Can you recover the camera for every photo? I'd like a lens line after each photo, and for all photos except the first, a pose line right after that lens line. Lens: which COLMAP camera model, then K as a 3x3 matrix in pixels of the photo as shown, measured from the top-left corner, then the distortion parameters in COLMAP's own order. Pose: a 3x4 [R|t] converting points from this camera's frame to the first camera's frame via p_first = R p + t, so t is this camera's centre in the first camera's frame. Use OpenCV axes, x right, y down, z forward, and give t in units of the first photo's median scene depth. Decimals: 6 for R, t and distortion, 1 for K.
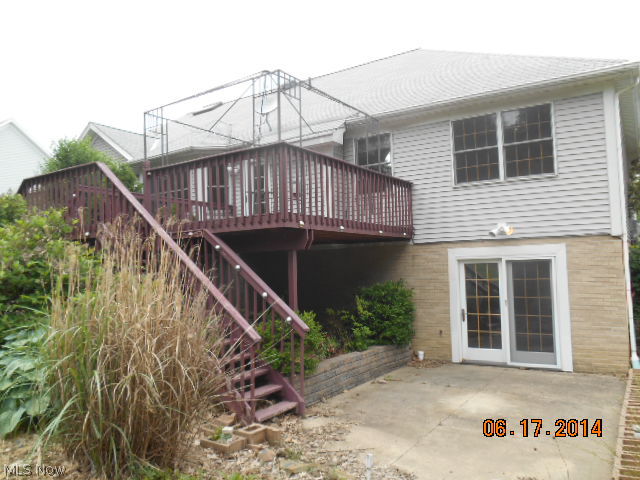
lens RADIAL K [[495.2, 0, 320.9], [0, 495.2, 241.3], [0, 0, 1]] dist [-0.009093, 0.000230]
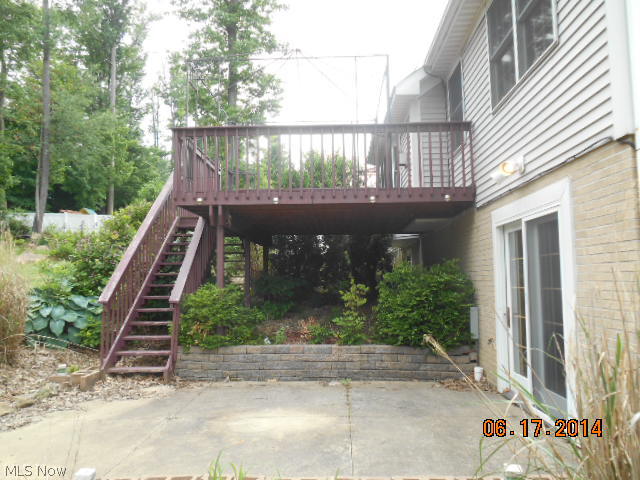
lens RADIAL K [[495.2, 0, 320.4], [0, 495.2, 239.4], [0, 0, 1]] dist [-0.009093, 0.000230]
pose [[0.514746, -0.048490, -0.855970, 0.728608], [0.041811, 0.998631, -0.031428, 0.066179], [0.856323, -0.019612, 0.516069, 0.514279]]
